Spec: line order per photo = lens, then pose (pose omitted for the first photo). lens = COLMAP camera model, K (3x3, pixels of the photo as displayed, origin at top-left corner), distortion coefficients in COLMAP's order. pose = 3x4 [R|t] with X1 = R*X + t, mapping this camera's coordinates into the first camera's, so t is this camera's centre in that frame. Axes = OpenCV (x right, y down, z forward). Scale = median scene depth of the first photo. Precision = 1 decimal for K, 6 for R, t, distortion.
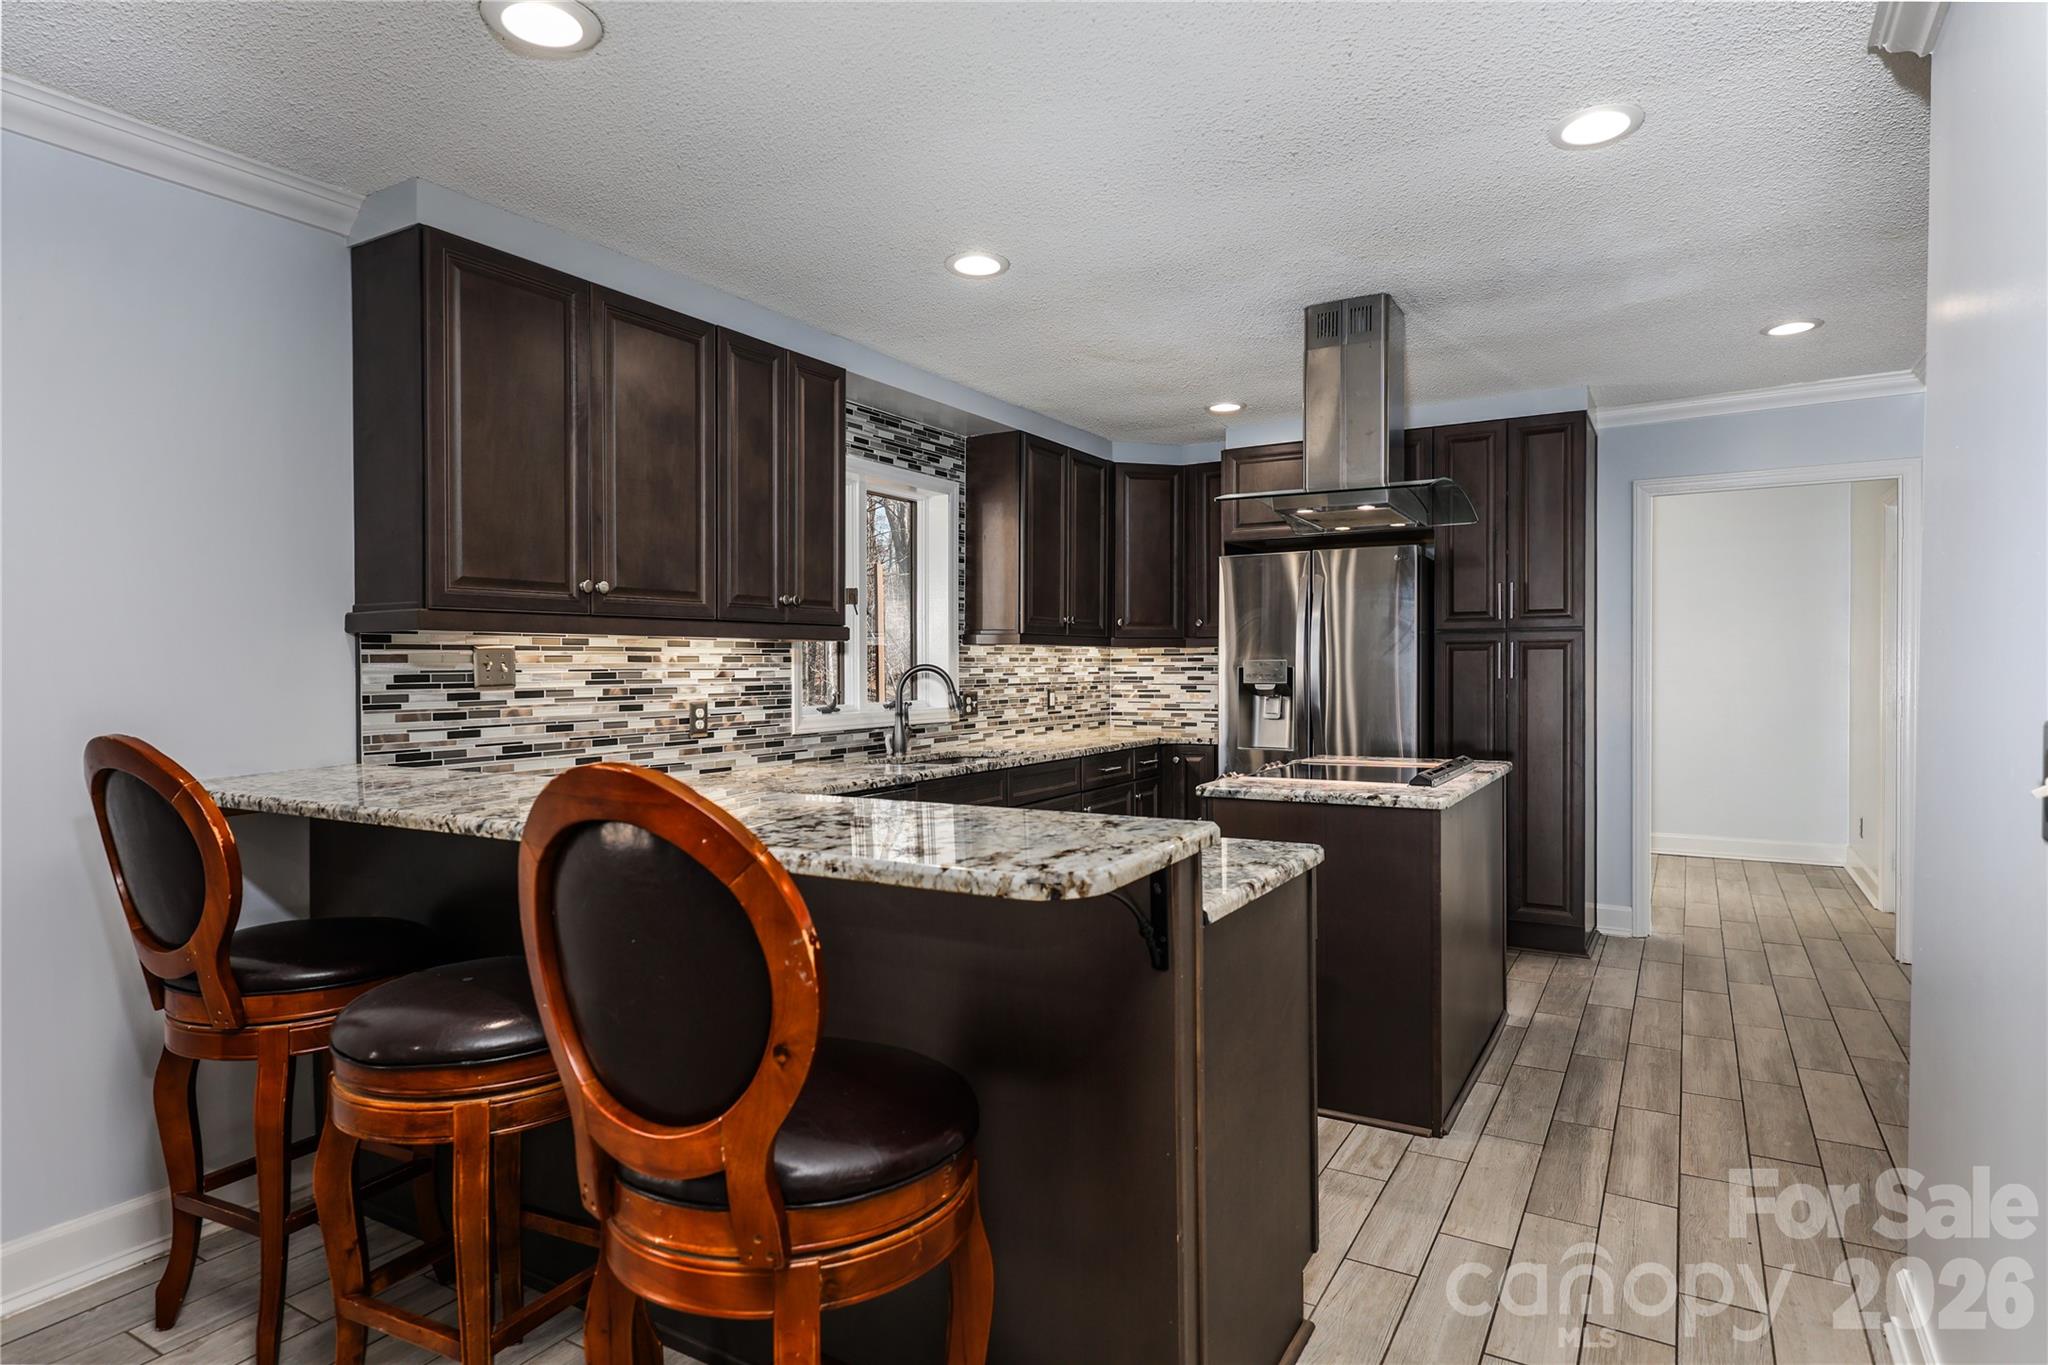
lens RADIAL K [[1118.4, 0, 1034.2], [0, 1118.4, 671.1], [0, 0, 1]] dist [-0.003866, -0.000799]
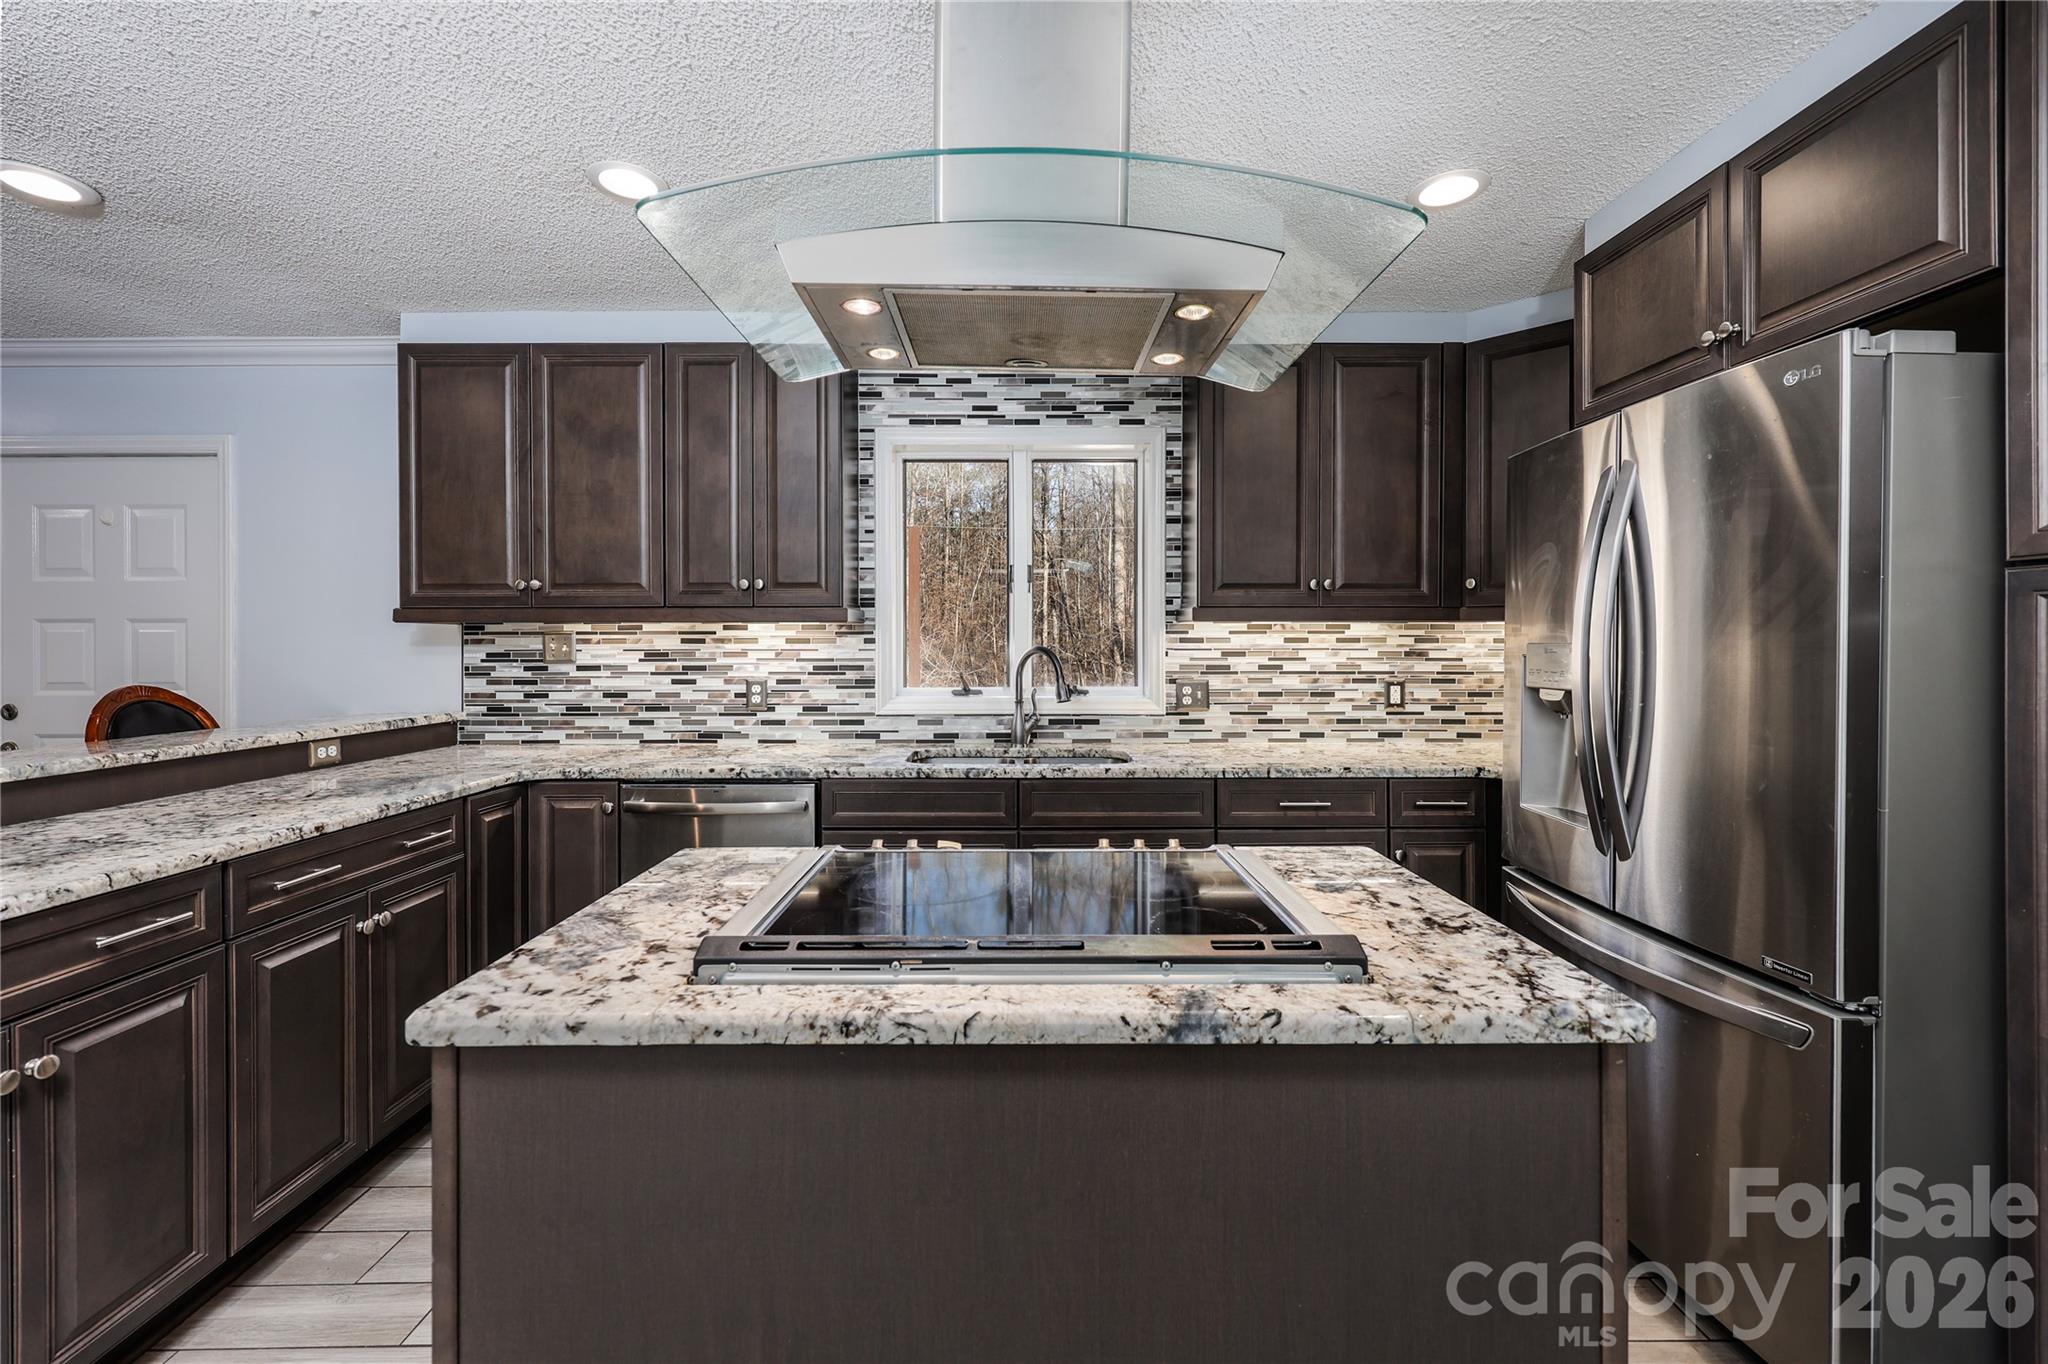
lens RADIAL K [[832.3, 0, 1025.9], [0, 832.3, 637.7], [0, 0, 1]] dist [0.002132, 0.000354]
pose [[0.502559, 0.000898, -0.864542, 0.612221], [-0.006042, 0.999979, -0.002474, -0.014913], [0.864522, 0.006467, 0.502554, 0.887198]]
